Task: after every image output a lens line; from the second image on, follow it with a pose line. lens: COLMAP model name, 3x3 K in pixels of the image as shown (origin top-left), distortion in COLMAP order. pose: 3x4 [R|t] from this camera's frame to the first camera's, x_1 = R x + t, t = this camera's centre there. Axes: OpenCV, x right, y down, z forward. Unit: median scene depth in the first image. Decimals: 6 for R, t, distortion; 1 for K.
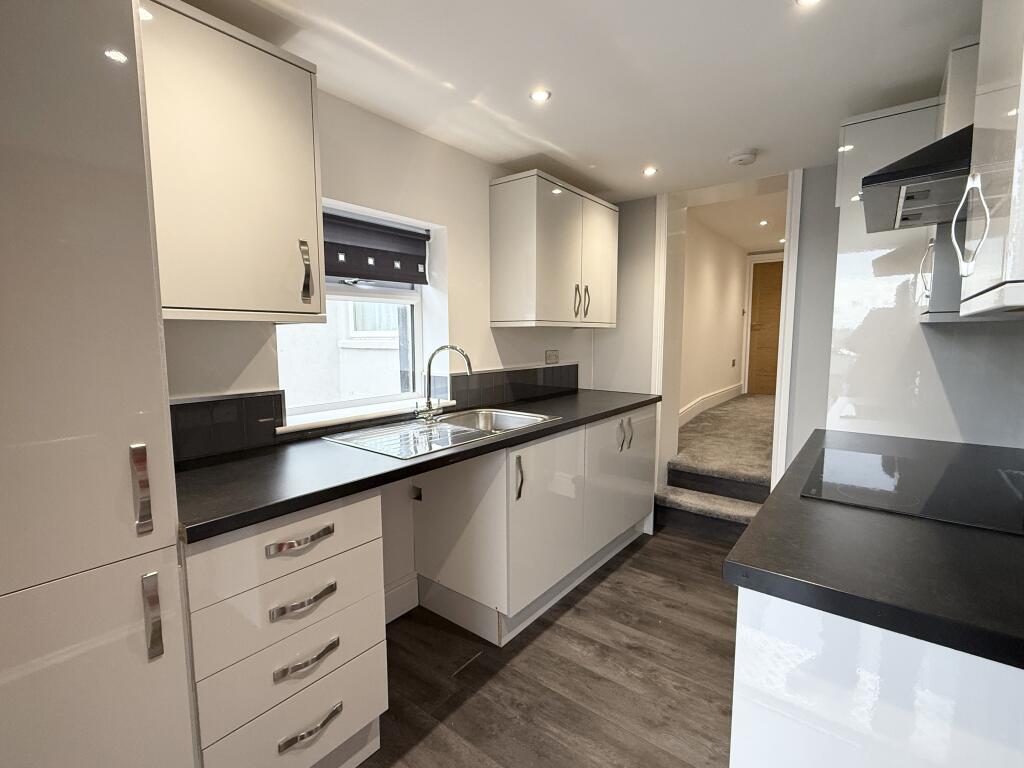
lens RADIAL K [[474.7, 0, 512.2], [0, 474.7, 384.7], [0, 0, 1]] dist [0.001289, -0.001990]
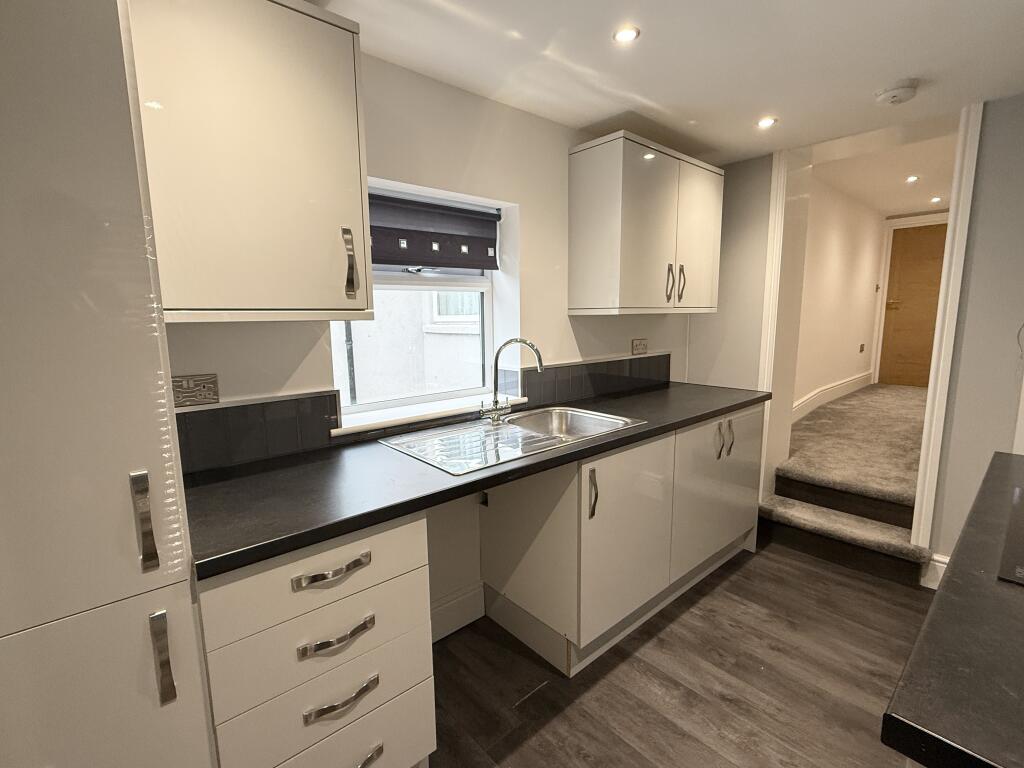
lens RADIAL K [[474.7, 0, 511.3], [0, 474.7, 384.8], [0, 0, 1]] dist [0.001289, -0.001990]
pose [[0.981903, 0.017523, -0.188574, 0.026867], [-0.009294, 0.998969, 0.044429, -0.037375], [0.189158, -0.041872, 0.981054, 0.123263]]
